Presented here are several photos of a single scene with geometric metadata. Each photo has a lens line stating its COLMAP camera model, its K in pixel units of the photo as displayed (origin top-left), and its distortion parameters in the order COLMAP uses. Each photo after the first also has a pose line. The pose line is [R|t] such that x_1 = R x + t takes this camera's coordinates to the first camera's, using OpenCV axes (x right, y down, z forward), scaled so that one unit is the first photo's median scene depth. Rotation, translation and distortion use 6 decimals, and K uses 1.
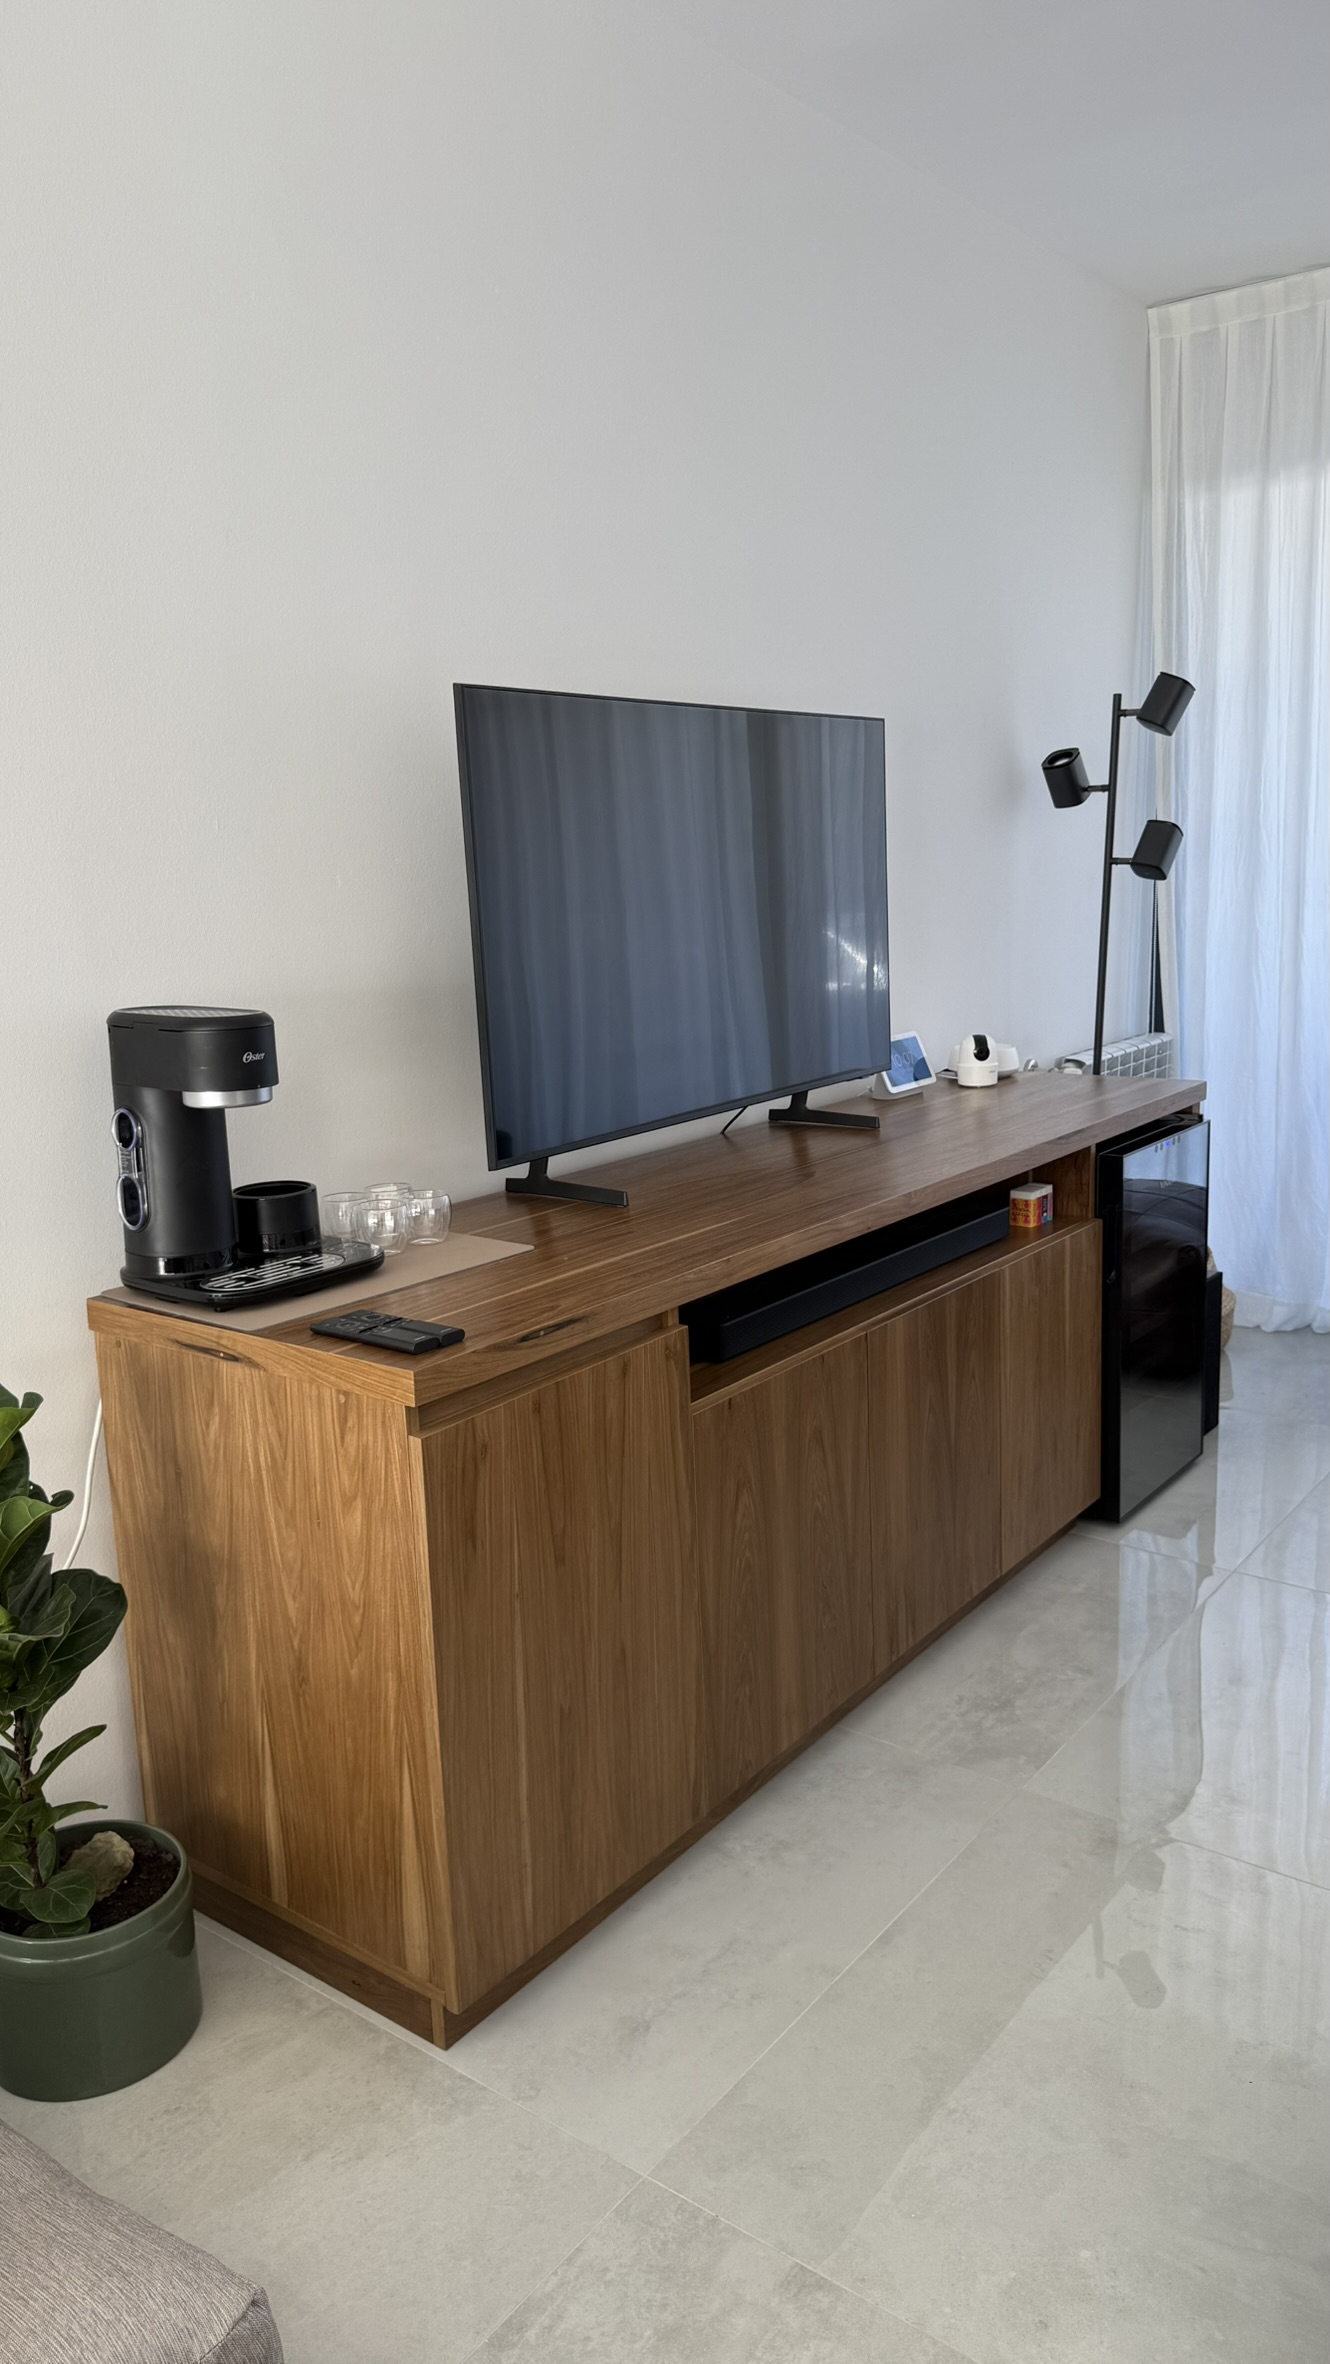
lens RADIAL K [[1671.7, 0, 655.0], [0, 1671.7, 1166.9], [0, 0, 1]] dist [0.072907, -0.134171]
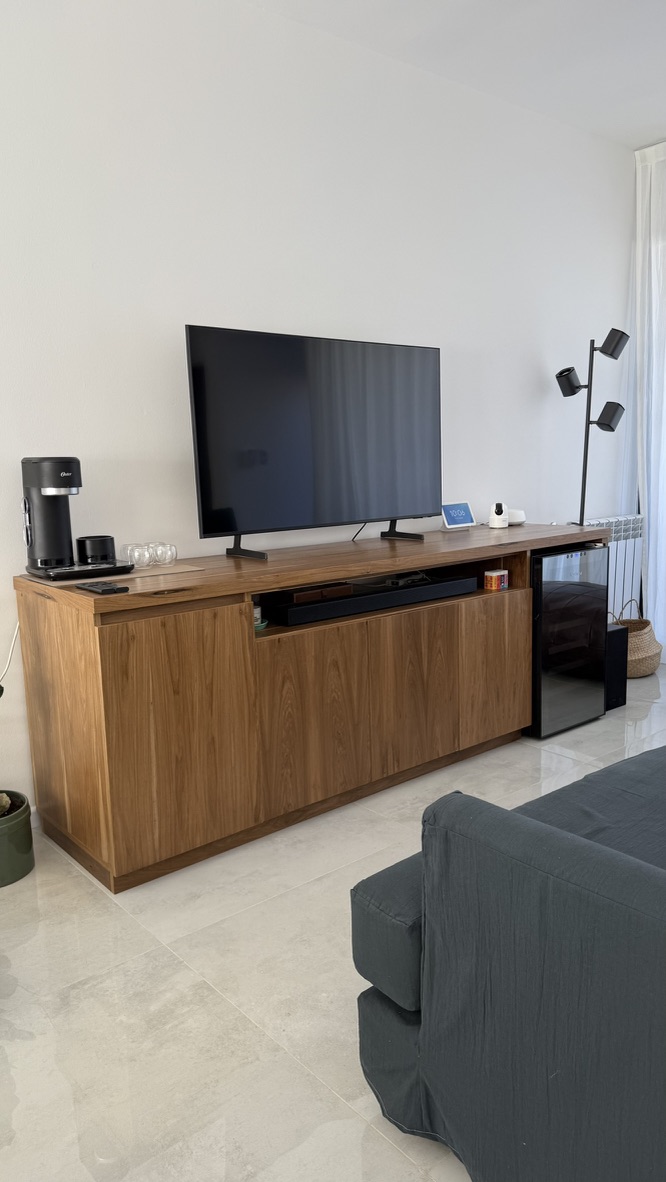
lens RADIAL K [[837.2, 0, 333.0], [0, 837.2, 591.0], [0, 0, 1]] dist [0.083269, -0.150109]
pose [[0.976155, 0.047406, -0.211835, 0.343049], [-0.050867, 0.998646, -0.010916, 0.081568], [0.211031, 0.021431, 0.977244, -0.087967]]
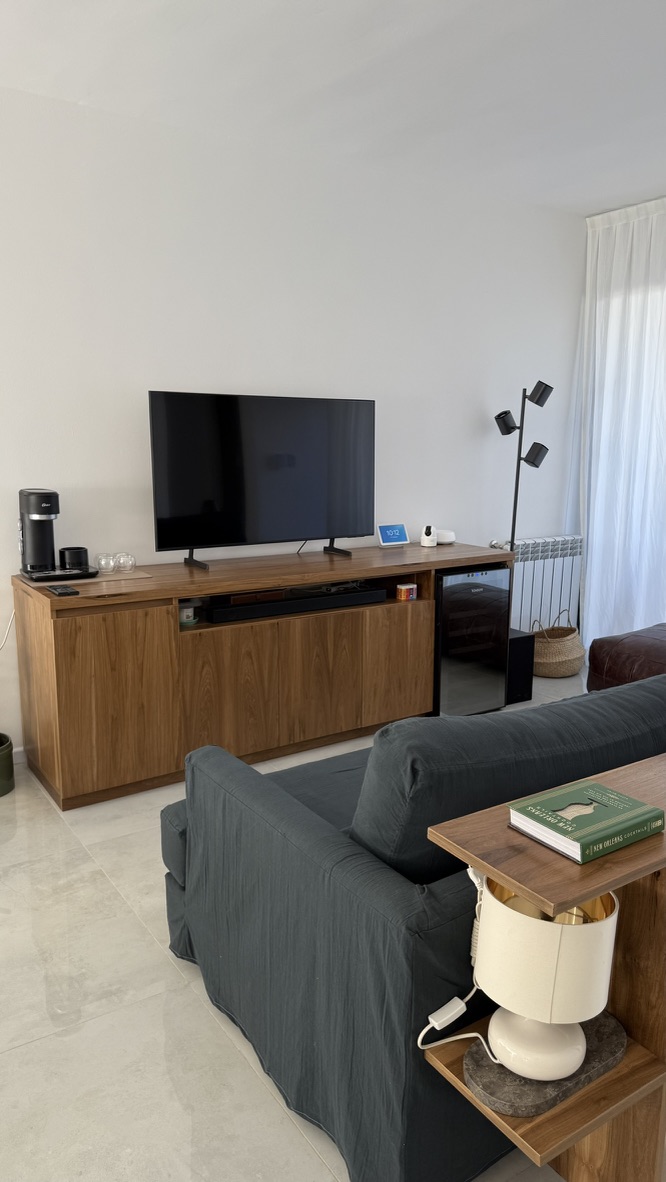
lens RADIAL K [[832.2, 0, 338.7], [0, 832.2, 581.4], [0, 0, 1]] dist [0.083101, -0.140450]
pose [[0.948071, 0.099346, -0.302144, 0.704567], [-0.100918, 0.994840, 0.010444, 0.006361], [0.301623, 0.020590, 0.953205, -0.342922]]
